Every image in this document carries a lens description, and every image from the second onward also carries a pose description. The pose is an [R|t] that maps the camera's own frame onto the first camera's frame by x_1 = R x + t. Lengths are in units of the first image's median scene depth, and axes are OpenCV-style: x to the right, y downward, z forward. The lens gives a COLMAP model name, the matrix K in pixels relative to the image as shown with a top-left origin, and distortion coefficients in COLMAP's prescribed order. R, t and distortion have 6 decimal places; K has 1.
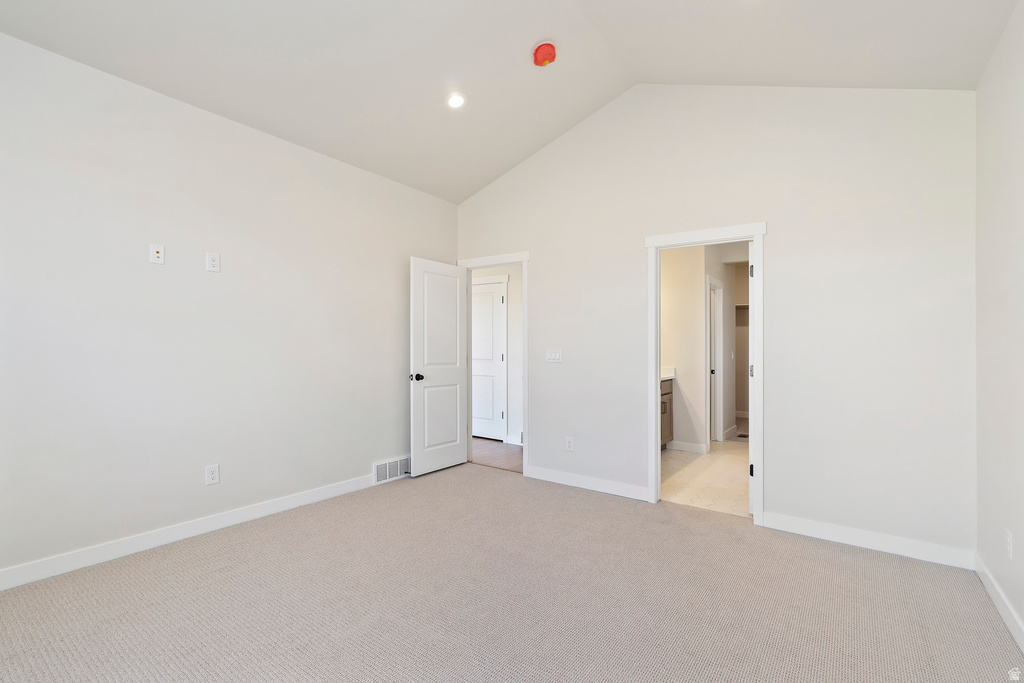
lens RADIAL K [[464.4, 0, 511.5], [0, 464.4, 338.8], [0, 0, 1]] dist [-0.005371, 0.000995]
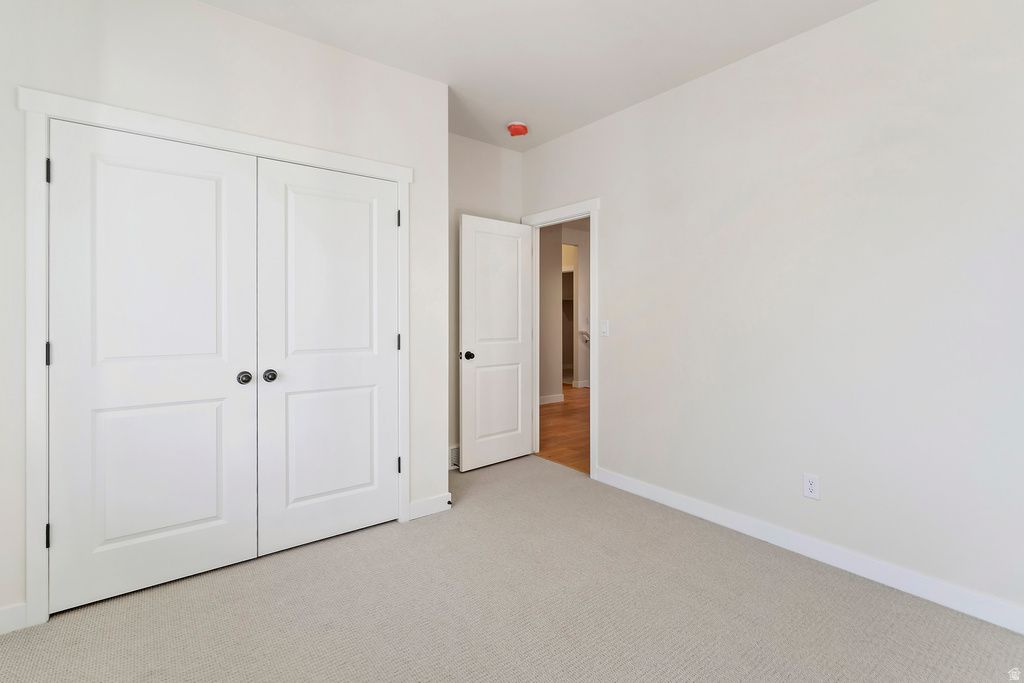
lens RADIAL K [[464.4, 0, 505.2], [0, 464.4, 325.3], [0, 0, 1]] dist [-0.005371, 0.000995]
pose [[0.972376, -0.001297, -0.233415, 0.064224], [0.008239, 0.999552, 0.028767, 0.003684], [0.233273, -0.029895, 0.971952, 0.186820]]
